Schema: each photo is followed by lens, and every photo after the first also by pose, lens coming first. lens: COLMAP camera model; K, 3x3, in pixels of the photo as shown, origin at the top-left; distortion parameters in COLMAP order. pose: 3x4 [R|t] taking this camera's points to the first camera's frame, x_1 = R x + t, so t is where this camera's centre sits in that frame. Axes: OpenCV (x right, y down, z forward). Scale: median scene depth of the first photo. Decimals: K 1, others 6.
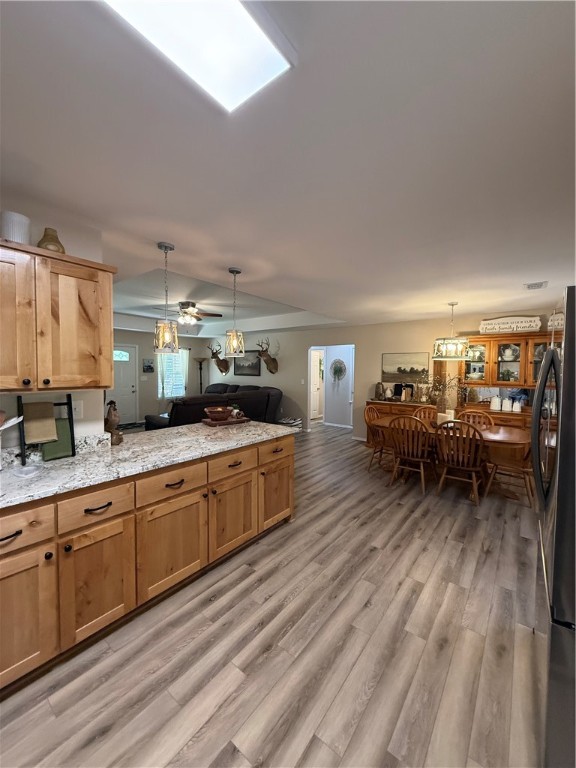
lens RADIAL K [[306.1, 0, 288.8], [0, 306.1, 381.4], [0, 0, 1]] dist [-0.000205, -0.000245]
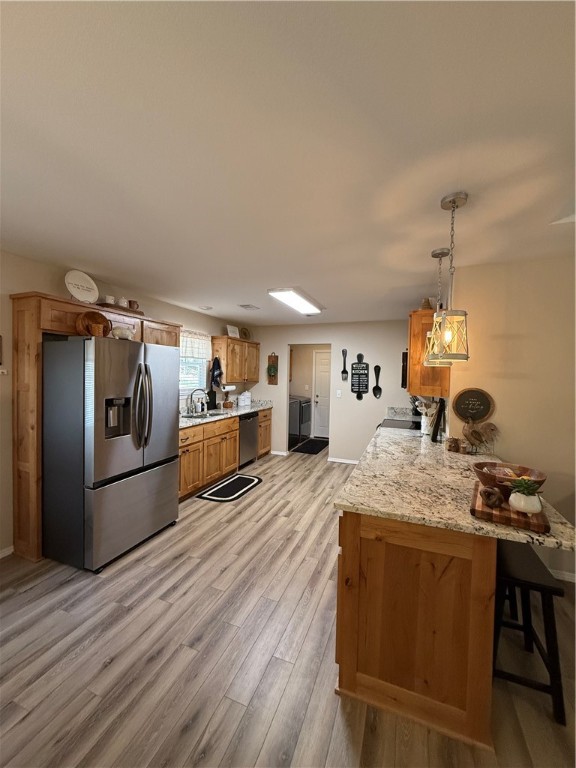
lens RADIAL K [[306.1, 0, 288.8], [0, 306.1, 381.4], [0, 0, 1]] dist [-0.000205, -0.000245]
pose [[-0.958258, -0.022886, -0.284988, 0.282763], [-0.040480, 0.997610, 0.056001, -0.072550], [0.283025, 0.065200, -0.956894, 1.657681]]
